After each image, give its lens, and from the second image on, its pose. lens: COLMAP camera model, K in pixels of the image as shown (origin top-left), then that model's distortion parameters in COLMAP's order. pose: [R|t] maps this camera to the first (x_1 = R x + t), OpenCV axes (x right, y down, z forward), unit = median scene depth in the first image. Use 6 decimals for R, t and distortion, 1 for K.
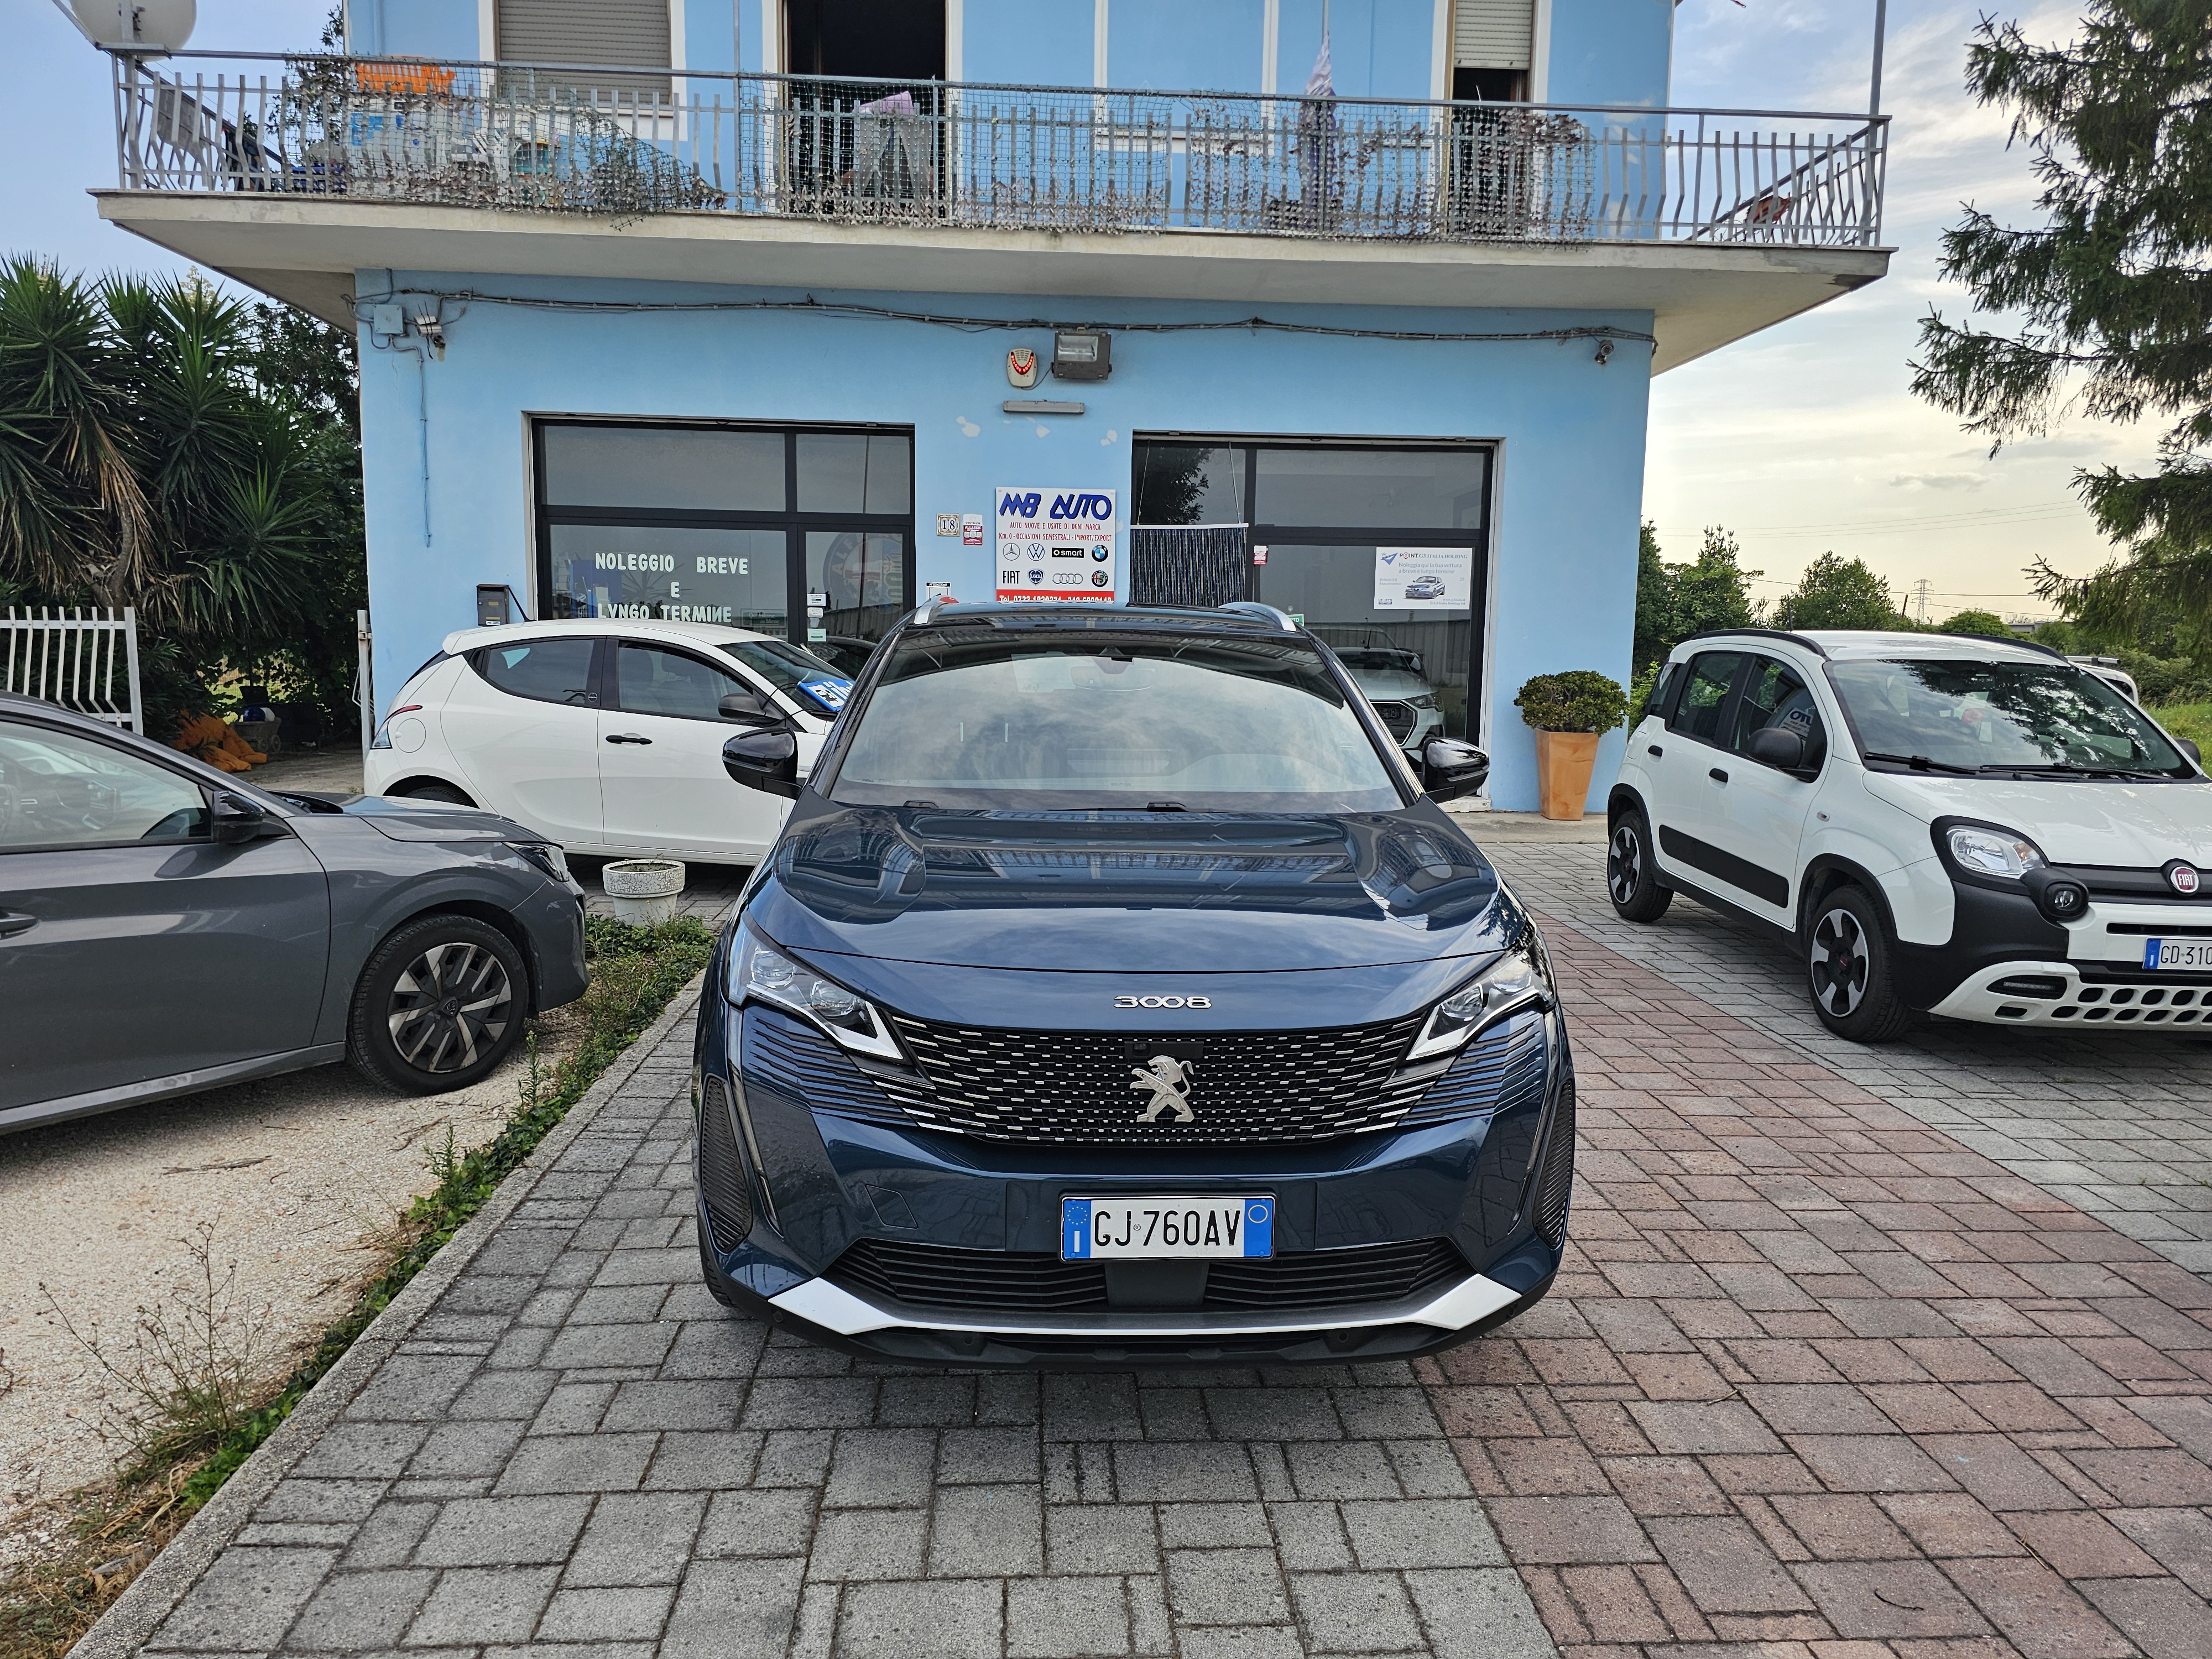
lens RADIAL K [[1481.5, 0, 1106.7], [0, 1481.5, 840.7], [0, 0, 1]] dist [0.058610, -0.058505]
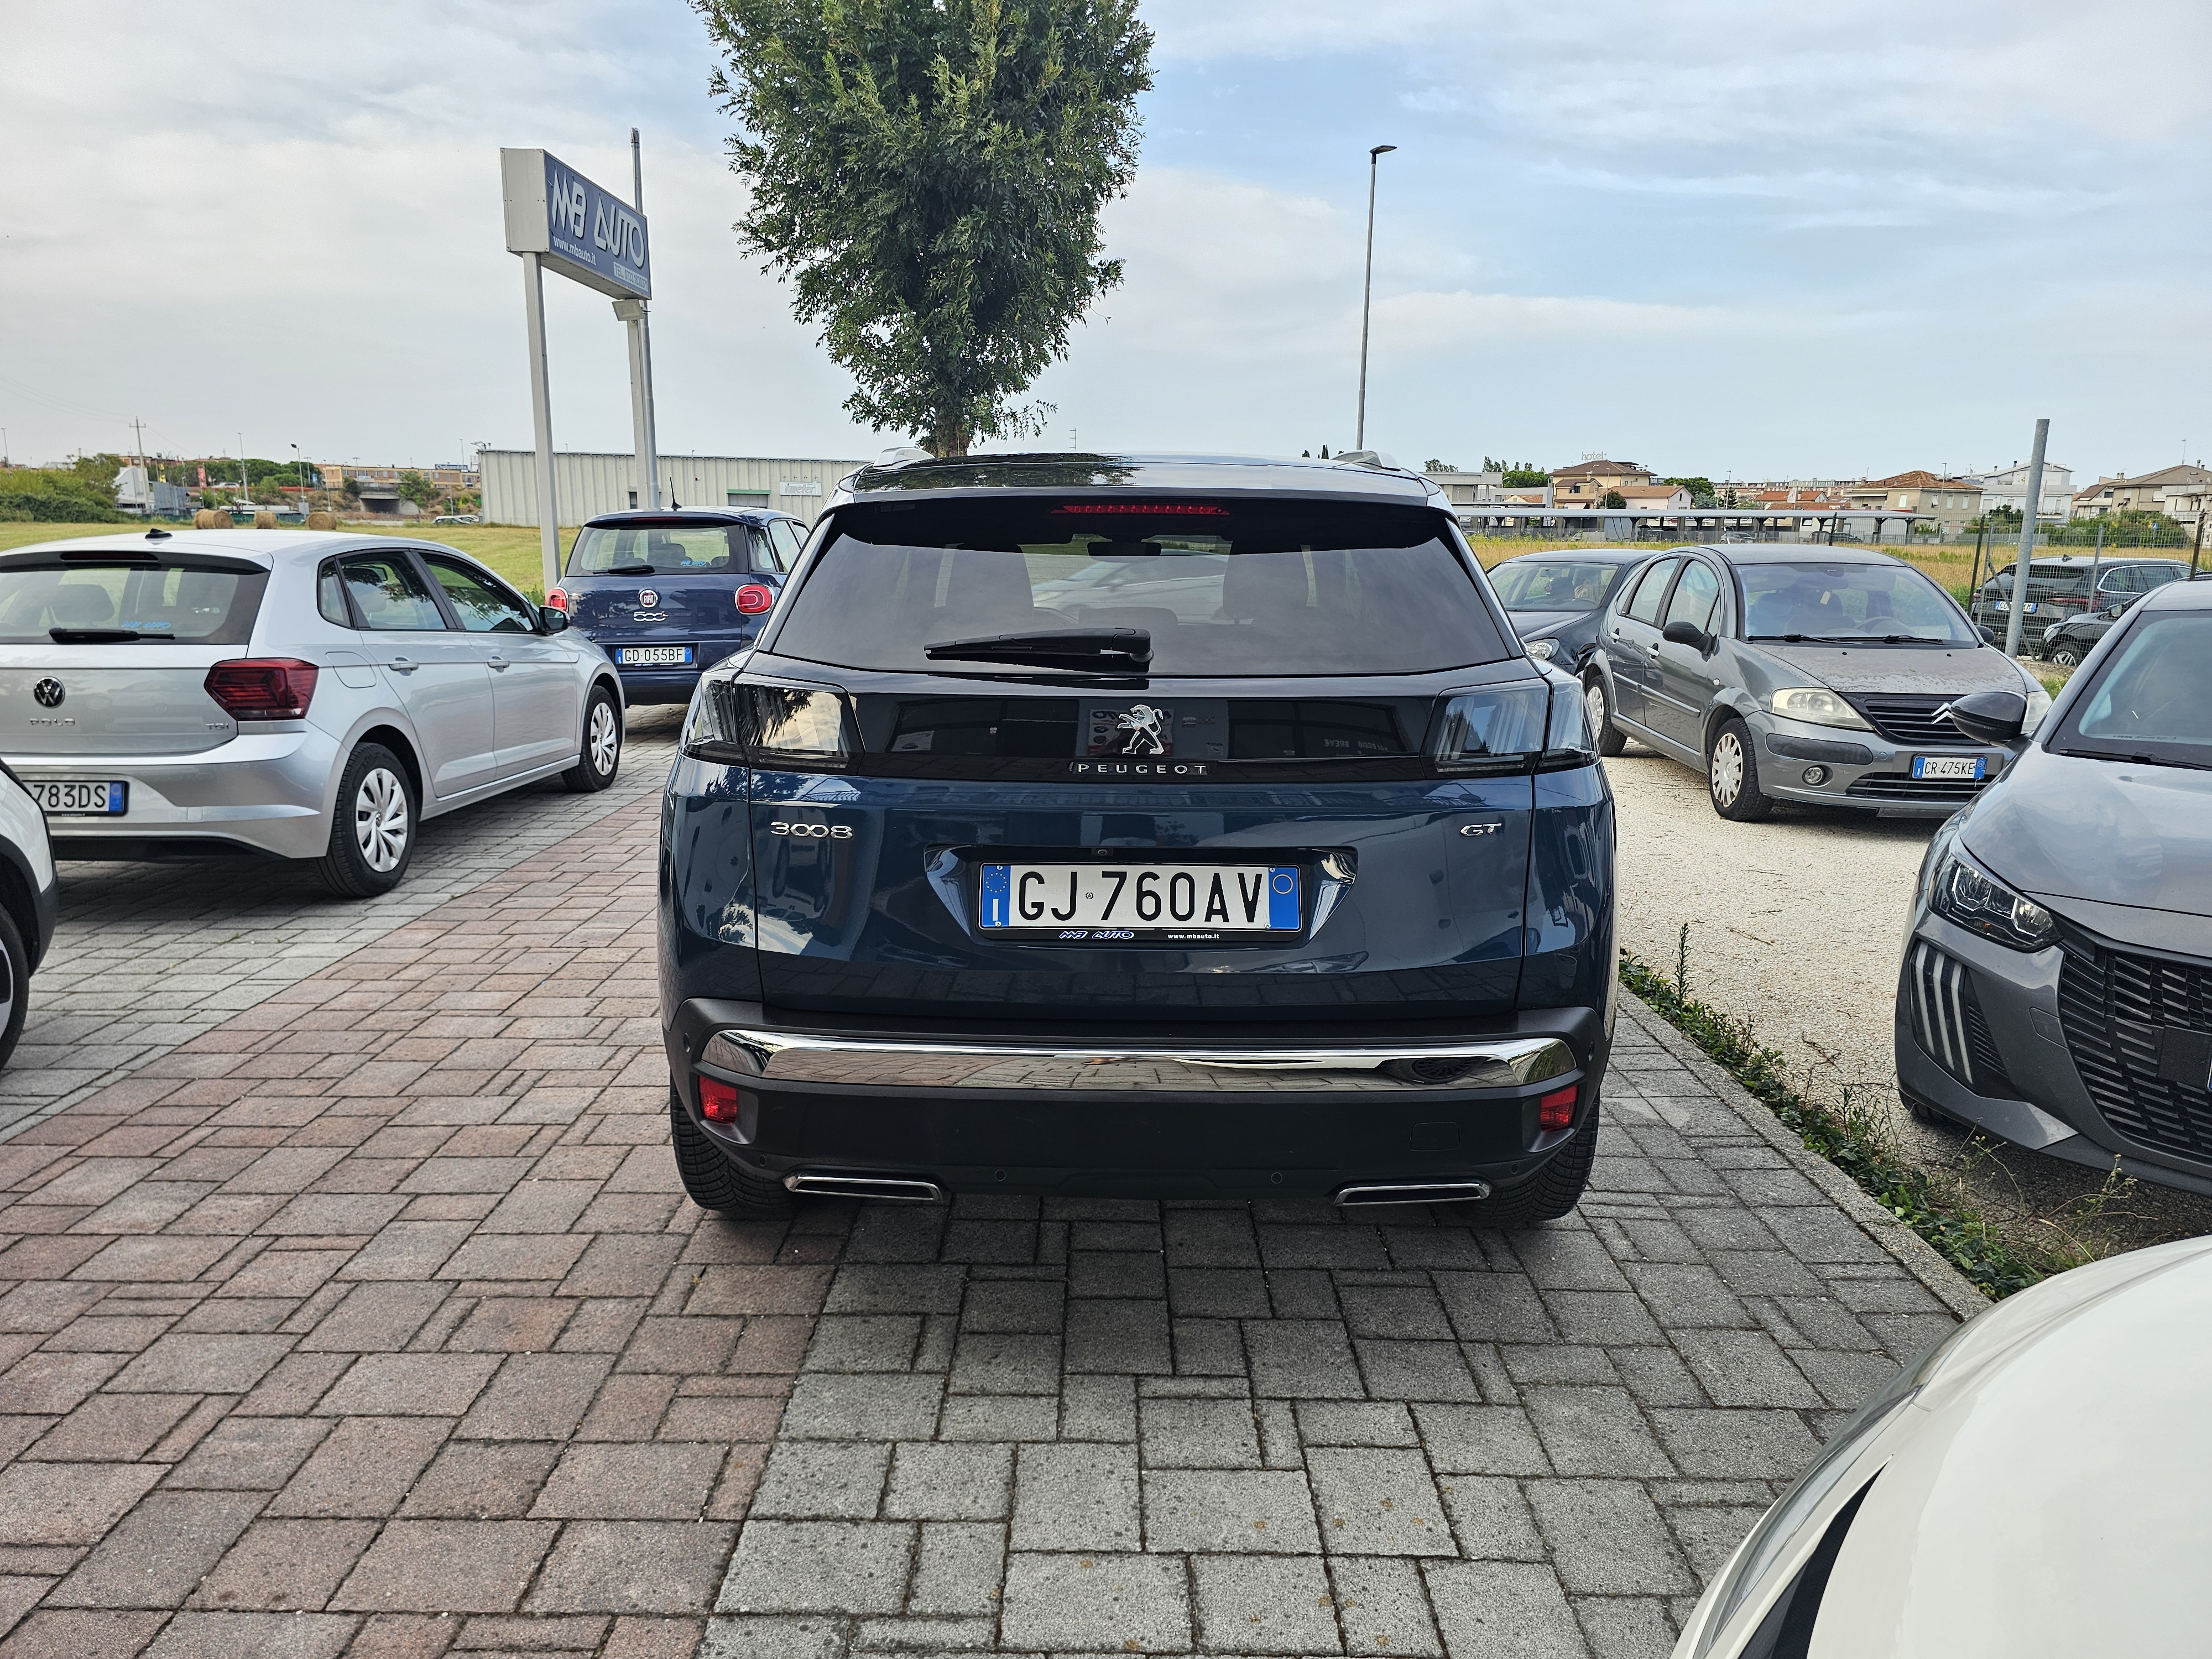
lens RADIAL K [[1480.7, 0, 1101.9], [0, 1480.7, 804.8], [0, 0, 1]] dist [0.062624, -0.059774]
pose [[-0.997572, -0.035877, 0.059698, -0.021741], [-0.015400, 0.949532, 0.313293, -0.111741], [-0.067926, 0.311613, -0.947778, 0.848185]]
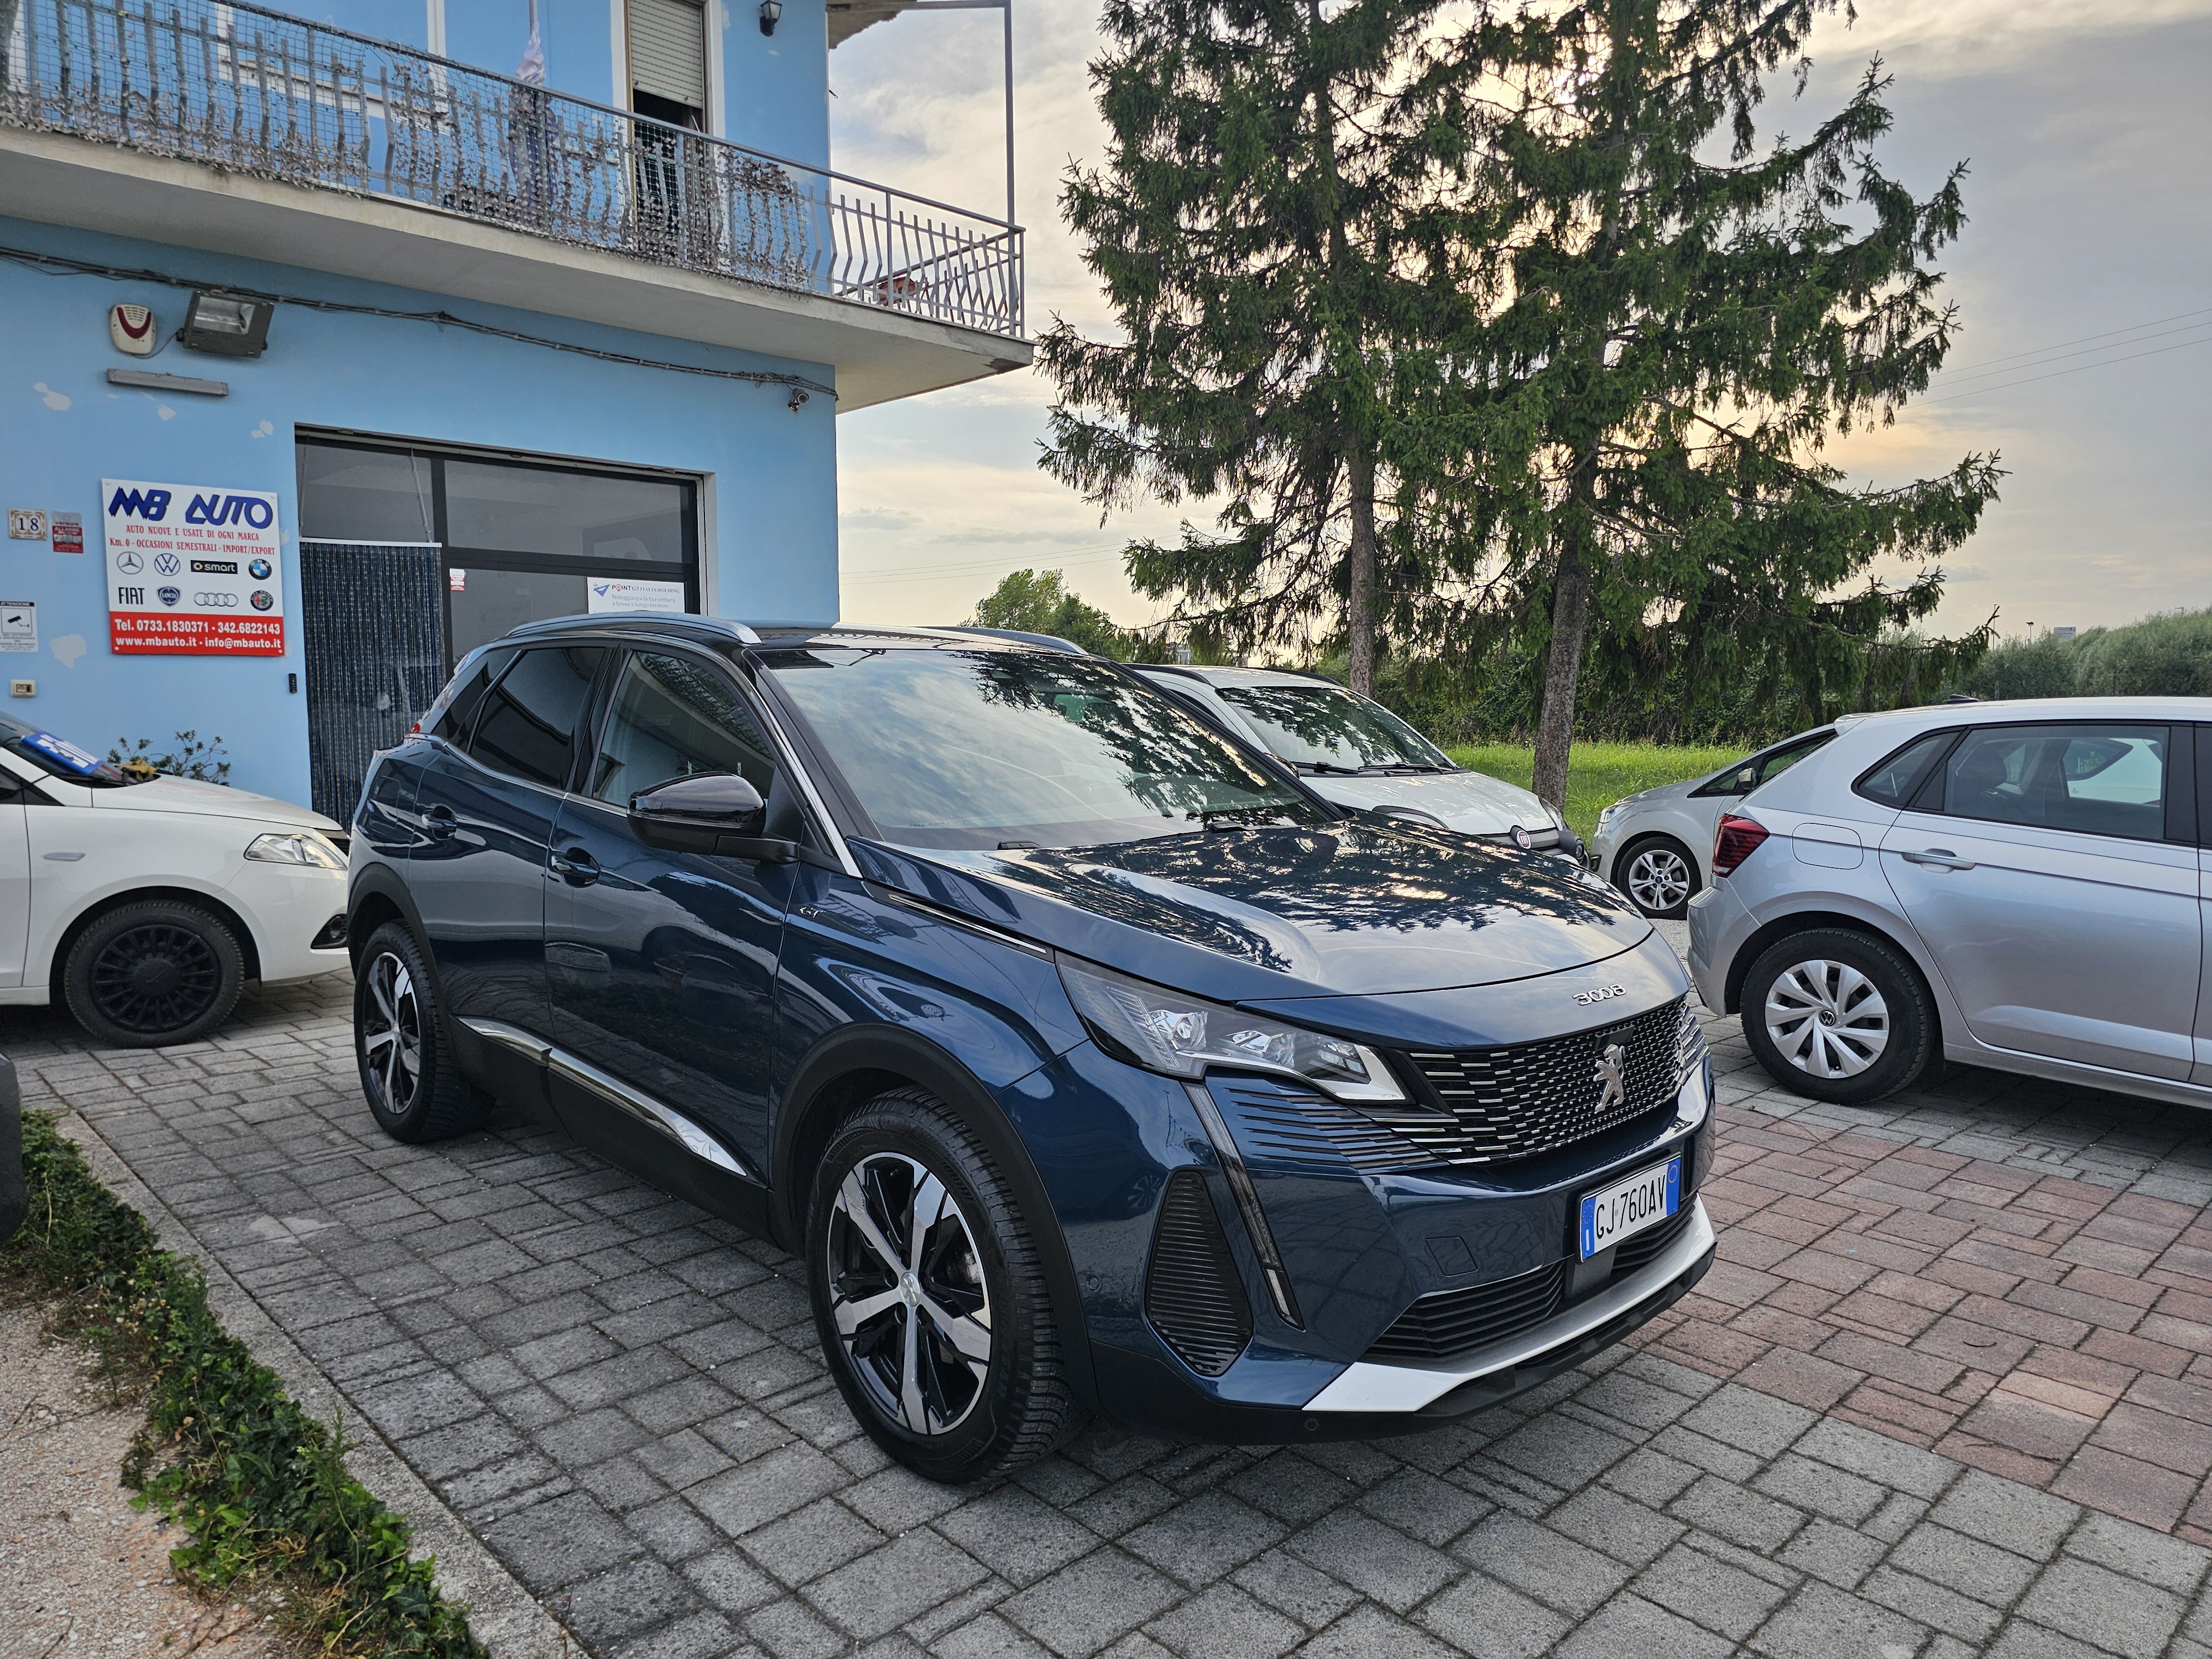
lens RADIAL K [[1481.9, 0, 1121.0], [0, 1481.9, 829.2], [0, 0, 1]] dist [0.063654, -0.068376]
pose [[0.757041, -0.072551, 0.649327, -0.213531], [0.095820, 0.995399, -0.000497, -0.009354], [-0.646303, 0.062594, 0.760509, 0.097576]]
